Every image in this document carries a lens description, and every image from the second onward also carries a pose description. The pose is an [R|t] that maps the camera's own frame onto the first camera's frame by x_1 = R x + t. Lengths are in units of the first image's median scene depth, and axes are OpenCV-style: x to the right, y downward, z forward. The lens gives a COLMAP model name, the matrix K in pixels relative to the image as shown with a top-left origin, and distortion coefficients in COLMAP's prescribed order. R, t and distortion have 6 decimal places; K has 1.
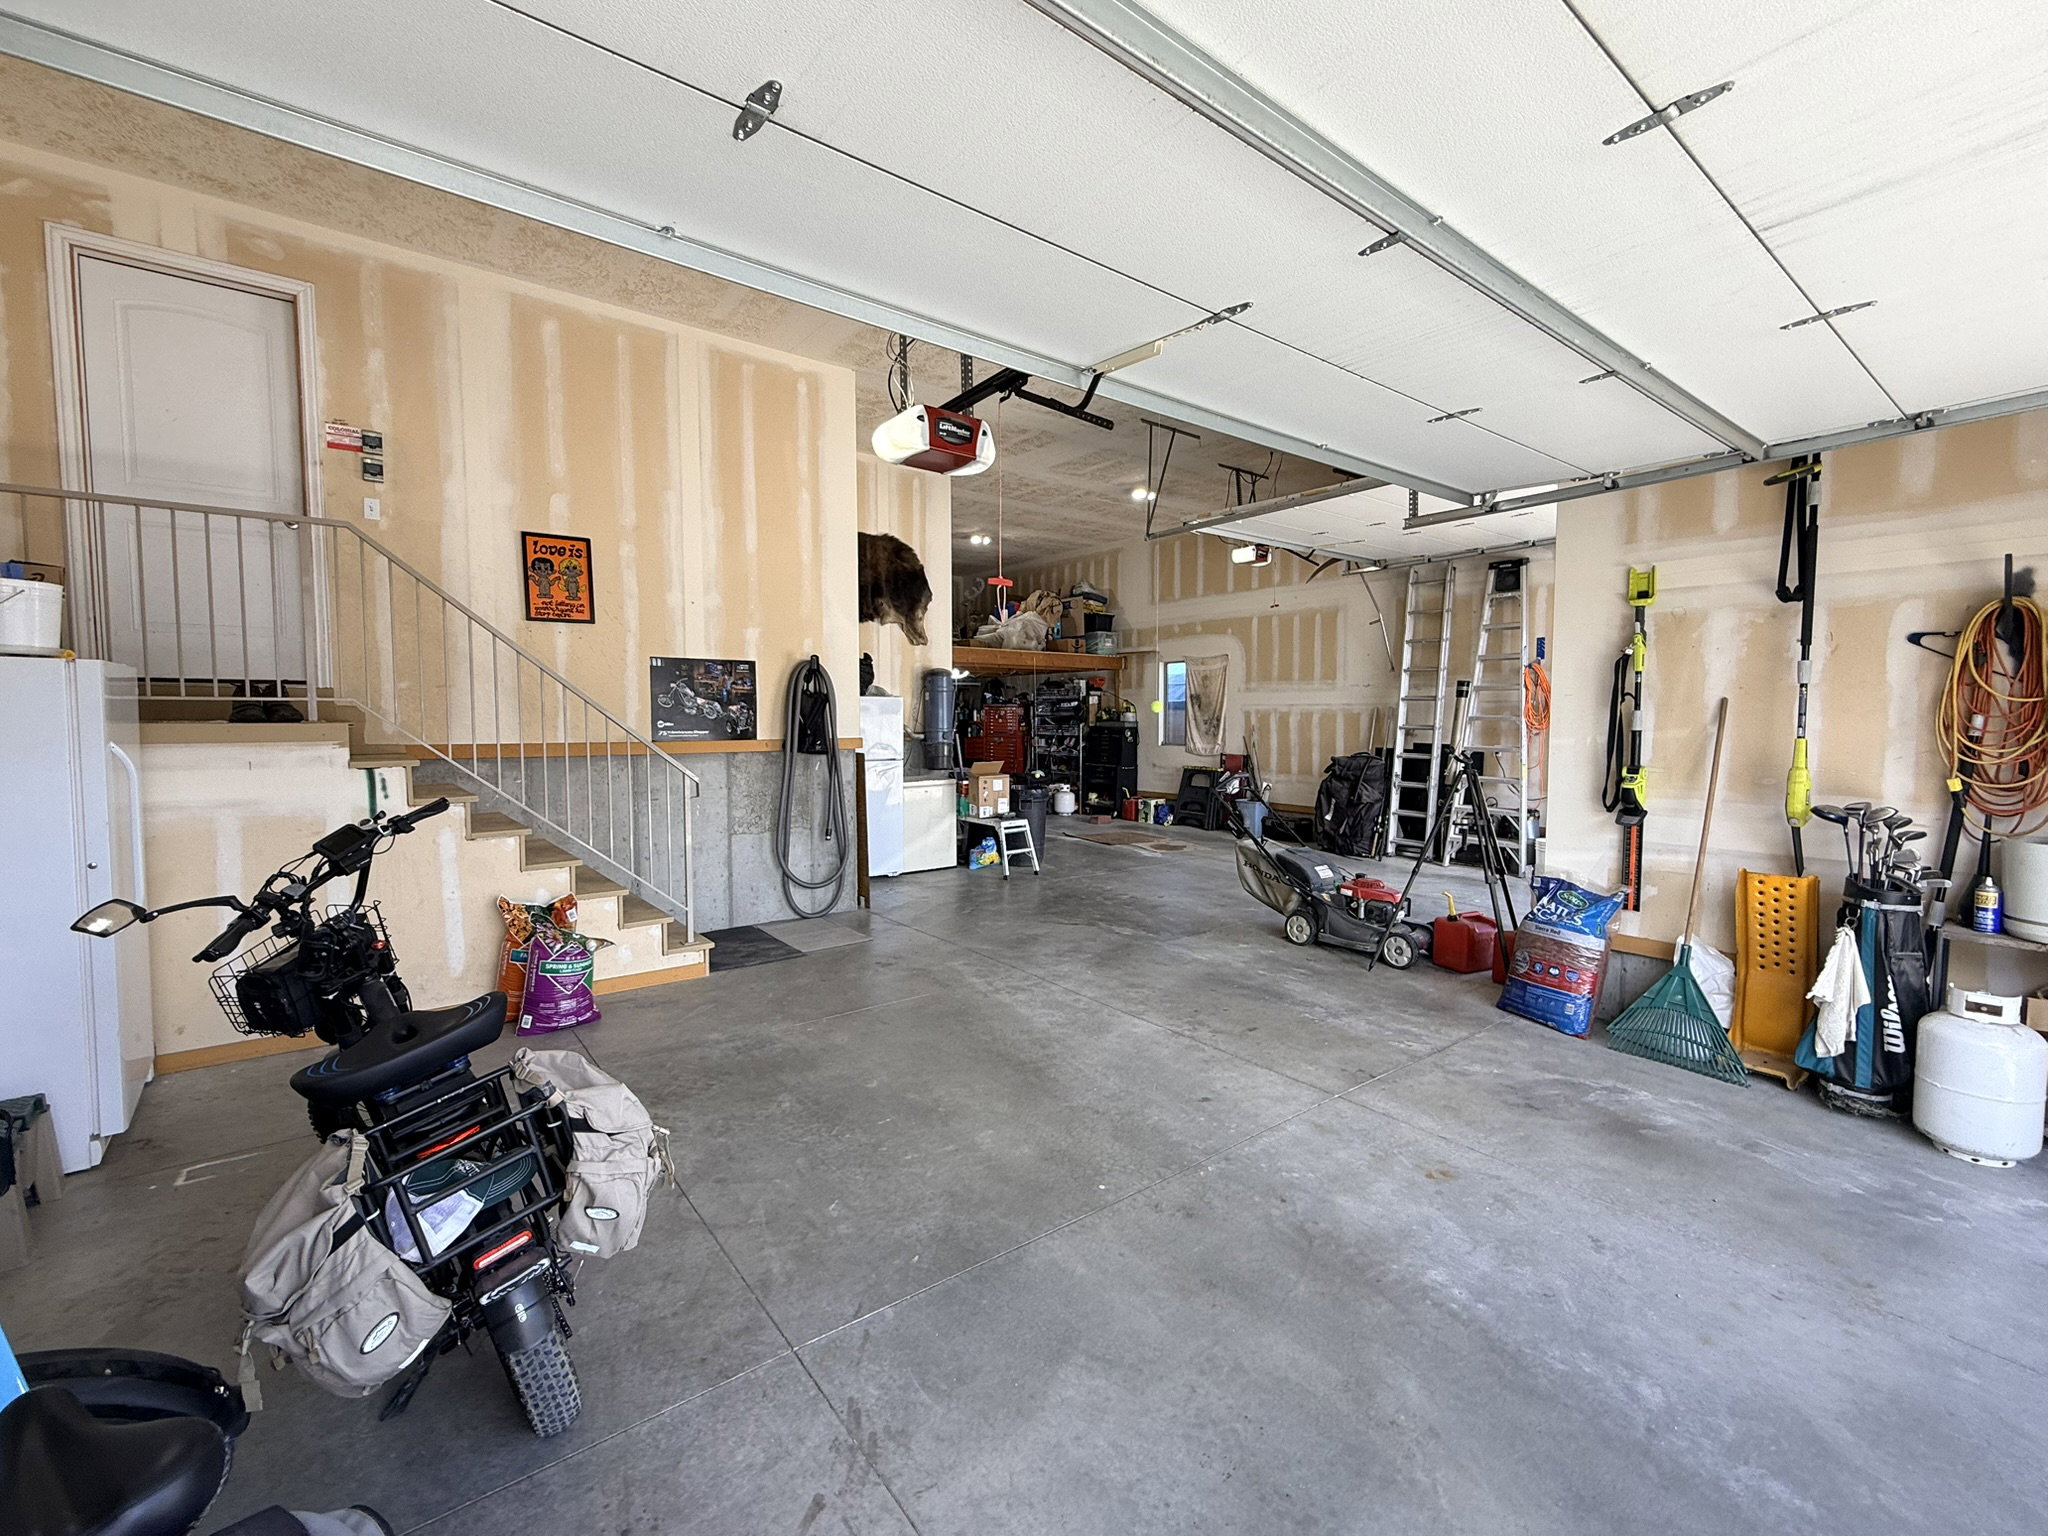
lens RADIAL K [[879.5, 0, 1026.6], [0, 879.5, 764.7], [0, 0, 1]] dist [-0.000961, -0.000149]
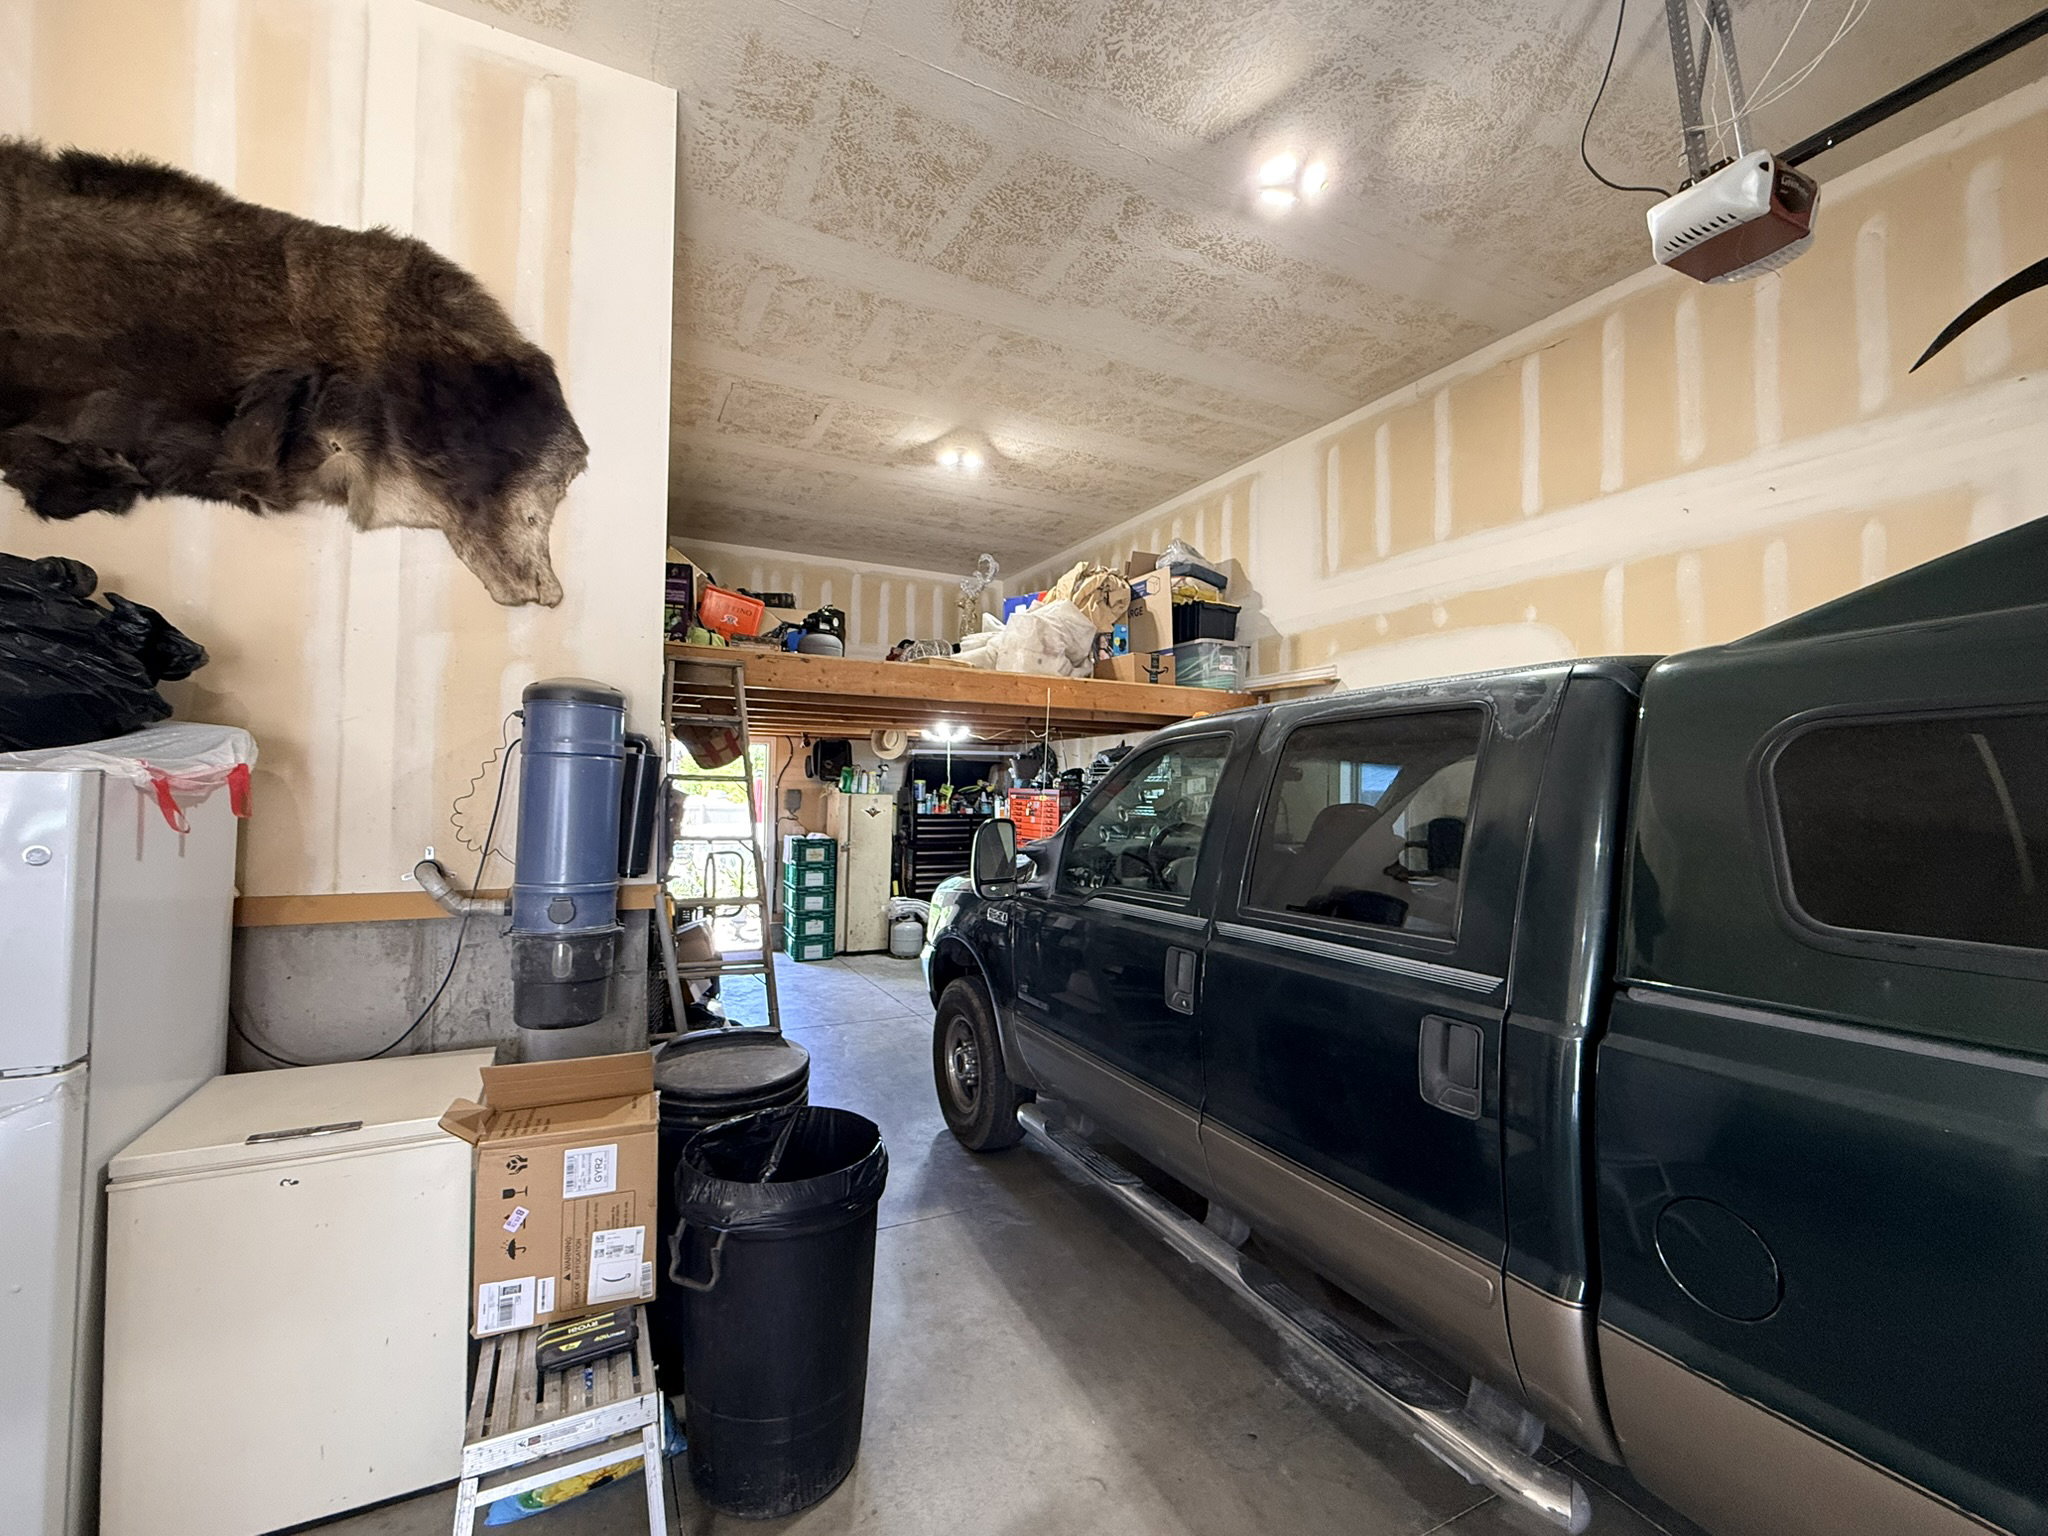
lens RADIAL K [[879.5, 0, 1026.1], [0, 879.5, 771.2], [0, 0, 1]] dist [-0.000961, -0.000149]
pose [[0.981938, 0.009021, -0.188986, 0.080466], [-0.024636, 0.996455, -0.080441, -0.043052], [0.187591, 0.083644, 0.978679, 0.546623]]
